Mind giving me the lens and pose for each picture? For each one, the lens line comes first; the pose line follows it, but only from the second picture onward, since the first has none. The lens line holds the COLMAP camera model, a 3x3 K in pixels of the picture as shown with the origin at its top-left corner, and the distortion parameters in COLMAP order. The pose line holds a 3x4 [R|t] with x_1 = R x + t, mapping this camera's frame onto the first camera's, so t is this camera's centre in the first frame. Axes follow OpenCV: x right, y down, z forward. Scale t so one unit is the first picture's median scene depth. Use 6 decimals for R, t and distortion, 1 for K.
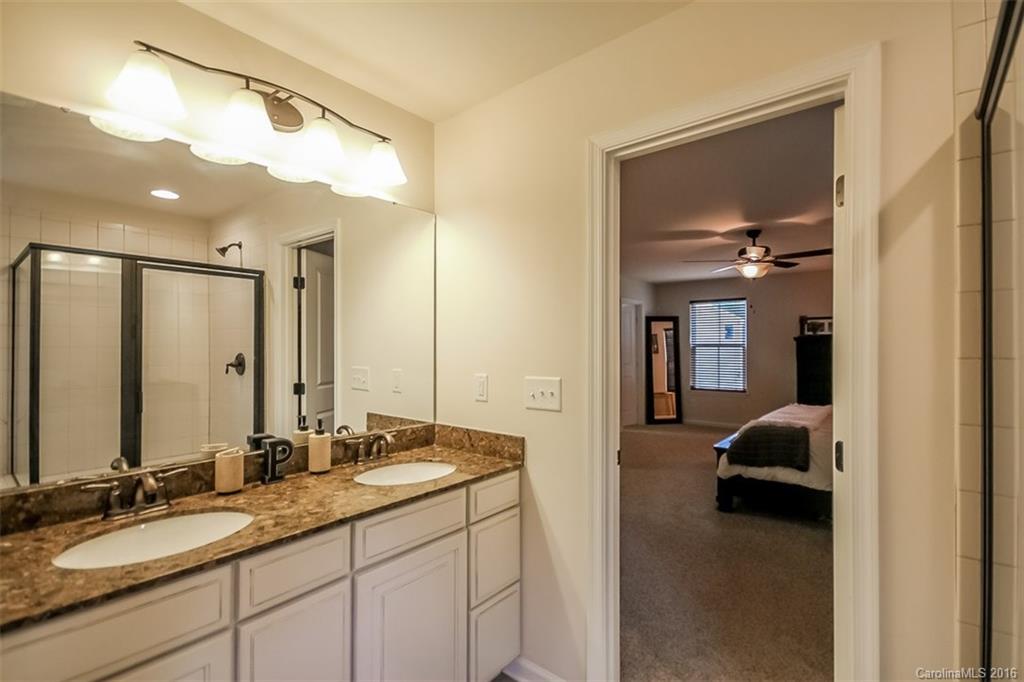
lens RADIAL K [[470.7, 0, 512.8], [0, 470.7, 344.7], [0, 0, 1]] dist [0.001853, 0.001571]
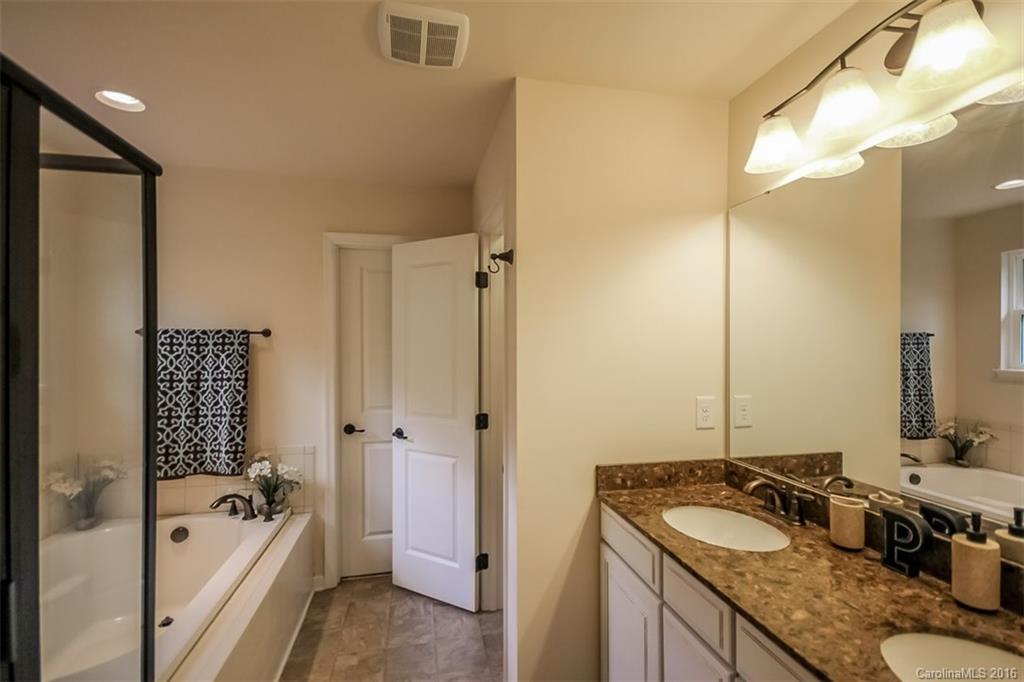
lens RADIAL K [[470.7, 0, 516.7], [0, 470.7, 342.3], [0, 0, 1]] dist [0.001853, 0.001571]
pose [[-0.617136, -0.003279, -0.786850, 0.494299], [0.001997, 0.999982, -0.005733, -0.062096], [0.786854, -0.005109, -0.617118, 1.164074]]
